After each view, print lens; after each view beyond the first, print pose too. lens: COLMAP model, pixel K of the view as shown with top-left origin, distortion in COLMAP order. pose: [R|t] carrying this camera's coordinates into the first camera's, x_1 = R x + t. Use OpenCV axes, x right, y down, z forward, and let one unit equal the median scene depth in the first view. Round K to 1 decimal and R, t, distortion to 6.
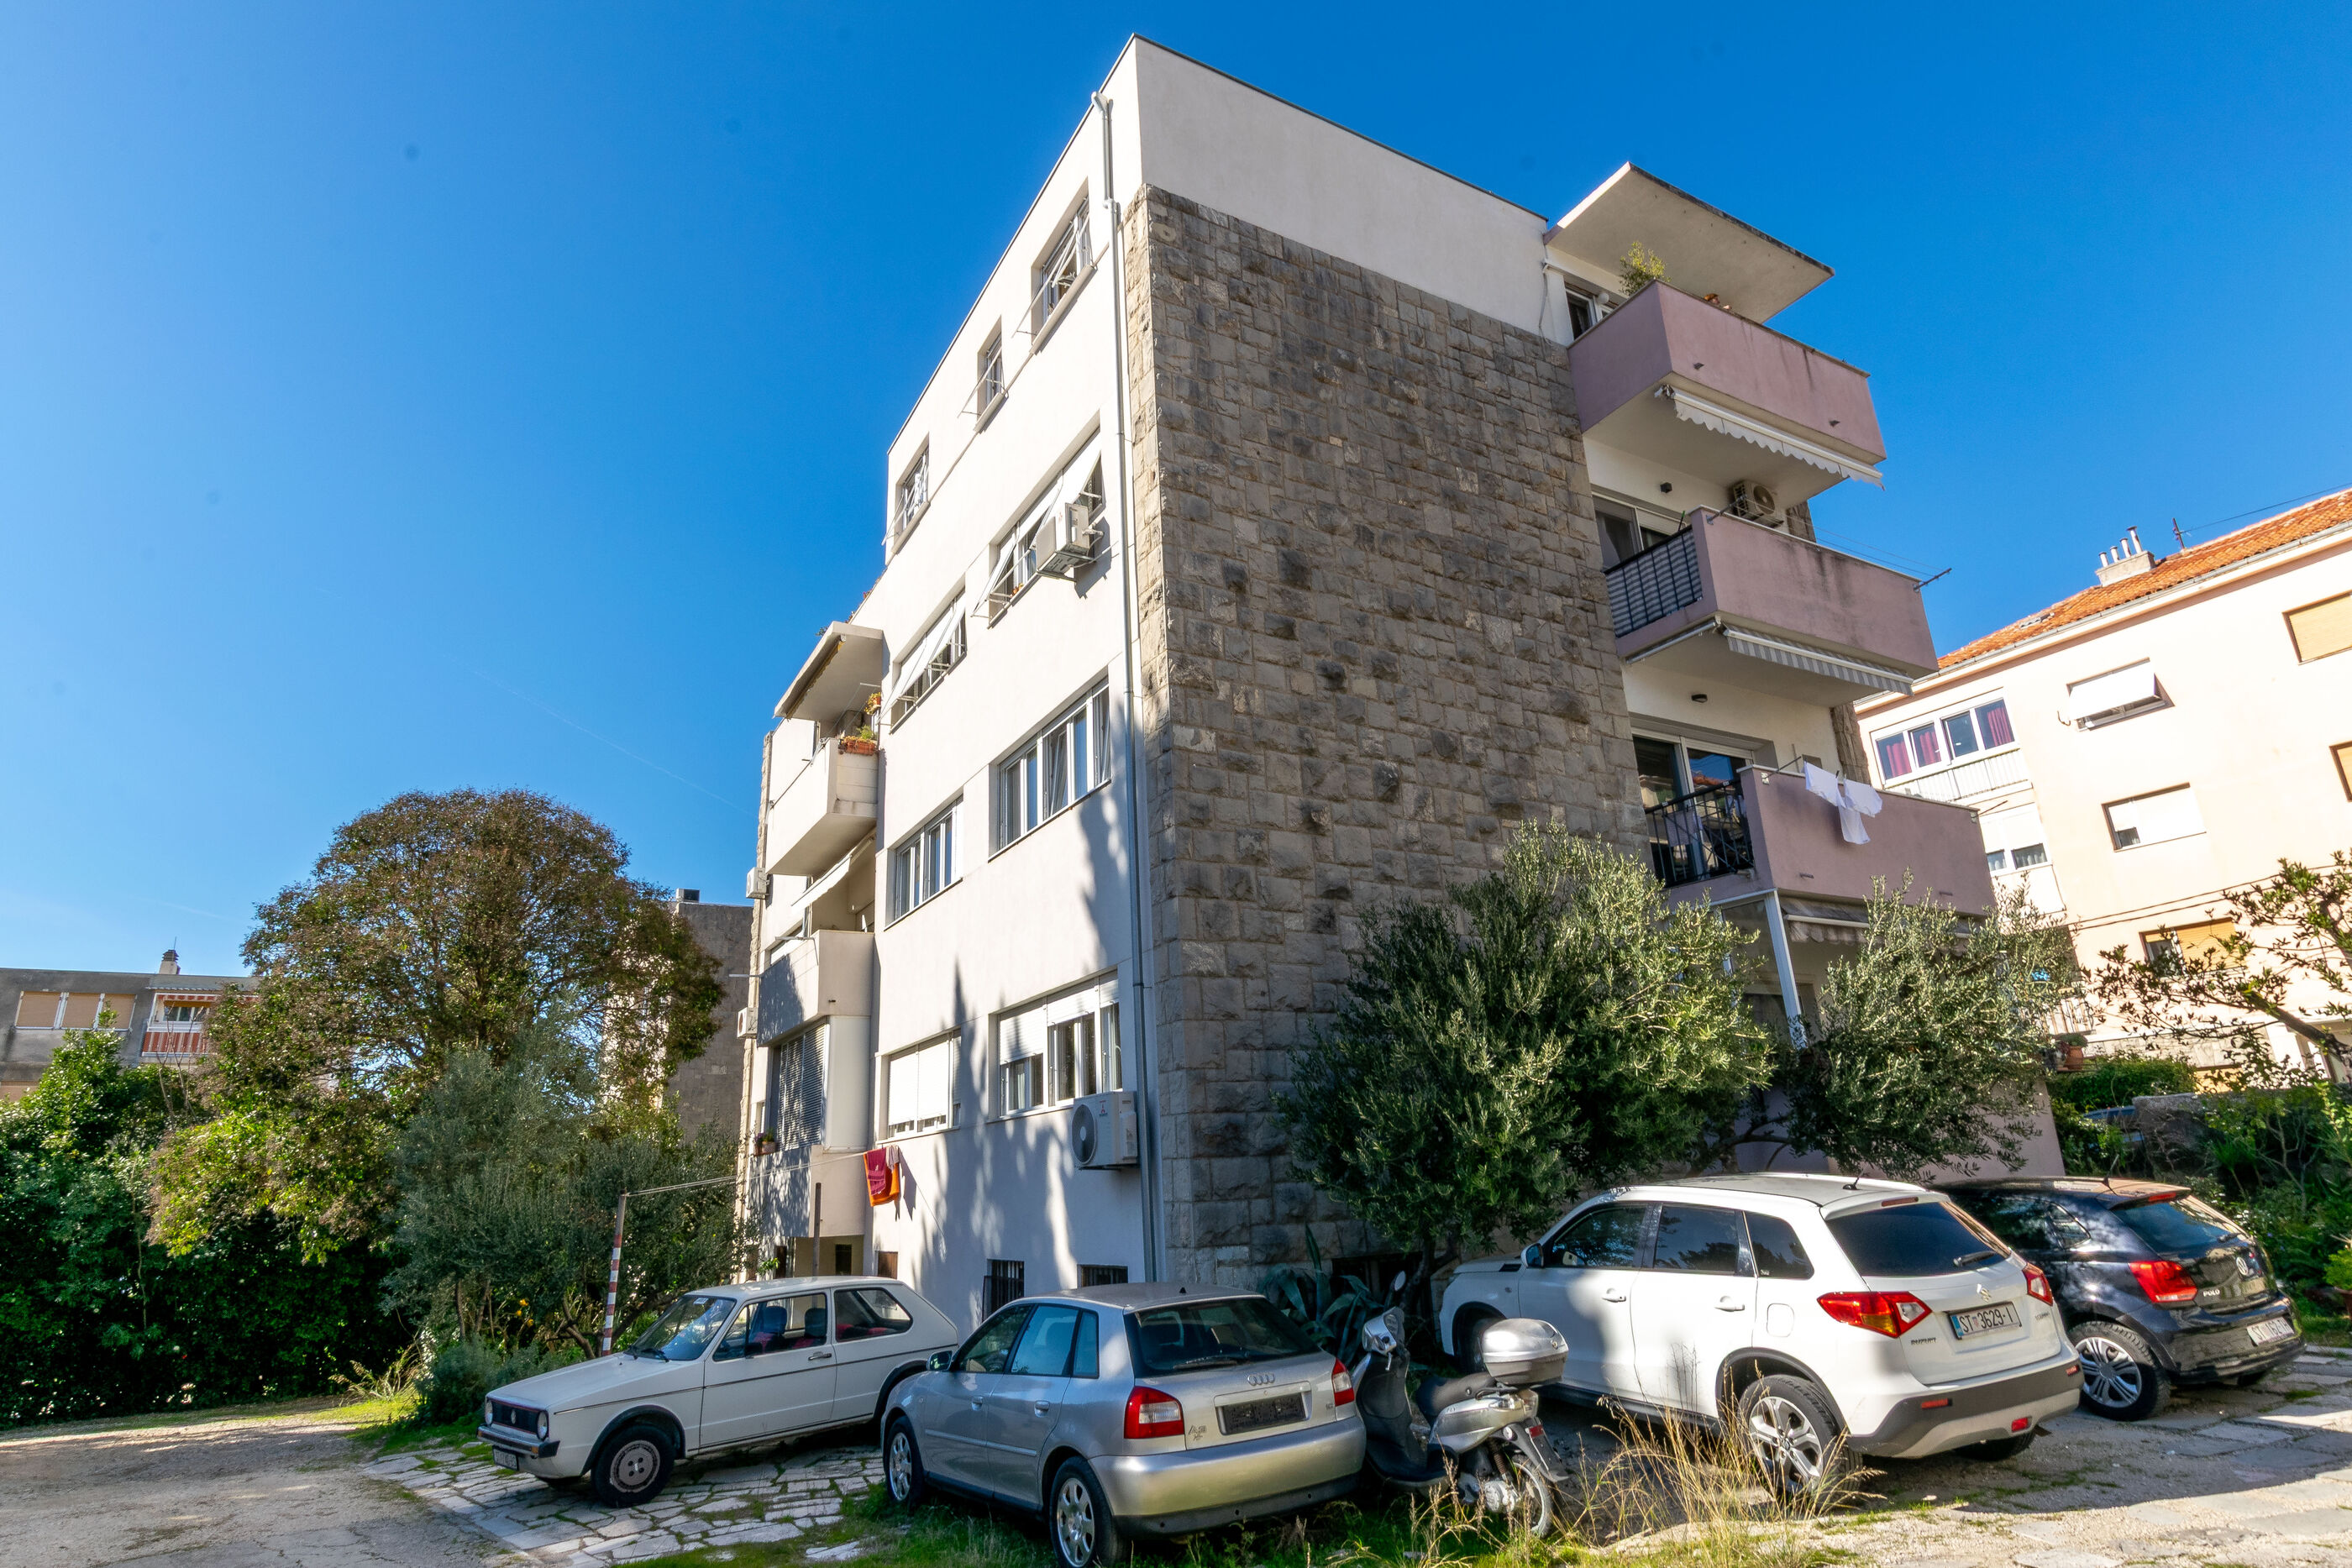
lens RADIAL K [[1247.0, 0, 1178.2], [0, 1247.0, 785.5], [0, 0, 1]] dist [0.000330, 0.000029]
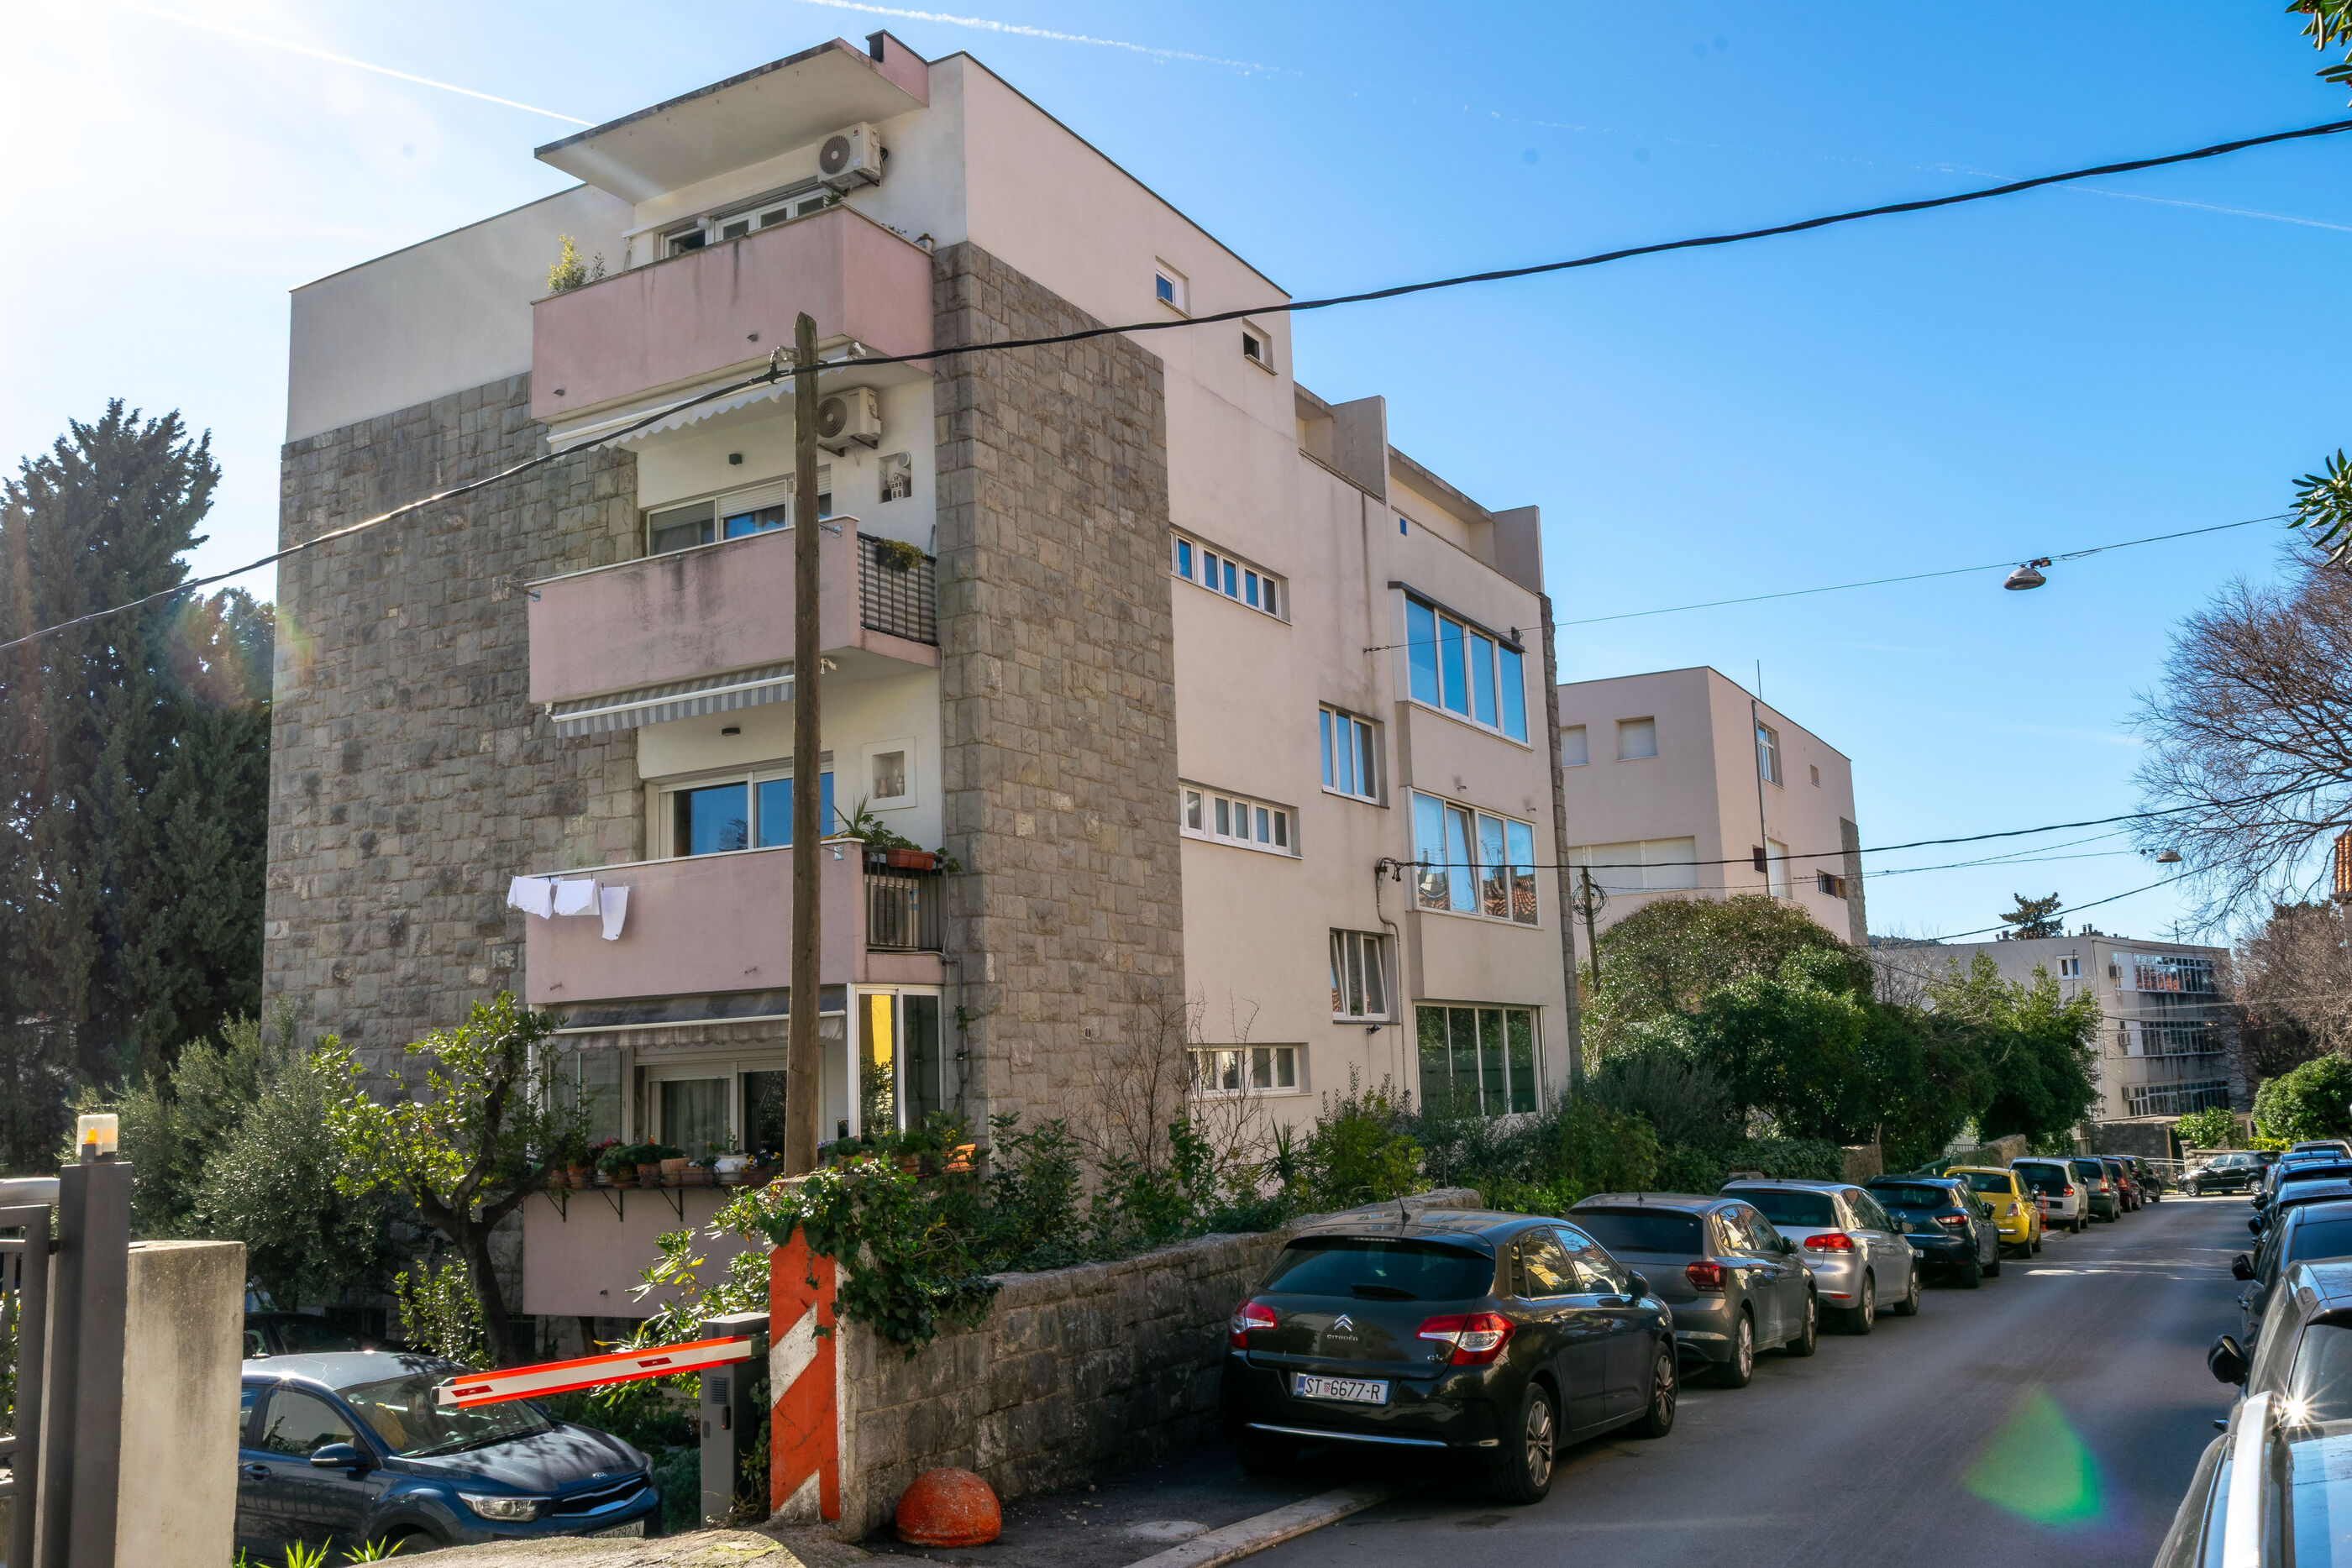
lens RADIAL K [[2021.9, 0, 1173.8], [0, 2021.9, 783.9], [0, 0, 1]] dist [-0.006150, -0.003323]
pose [[0.500120, -0.101501, -0.859987, 2.162233], [0.279332, 0.958930, 0.049265, -0.022449], [0.819667, -0.264860, 0.507933, 0.651684]]
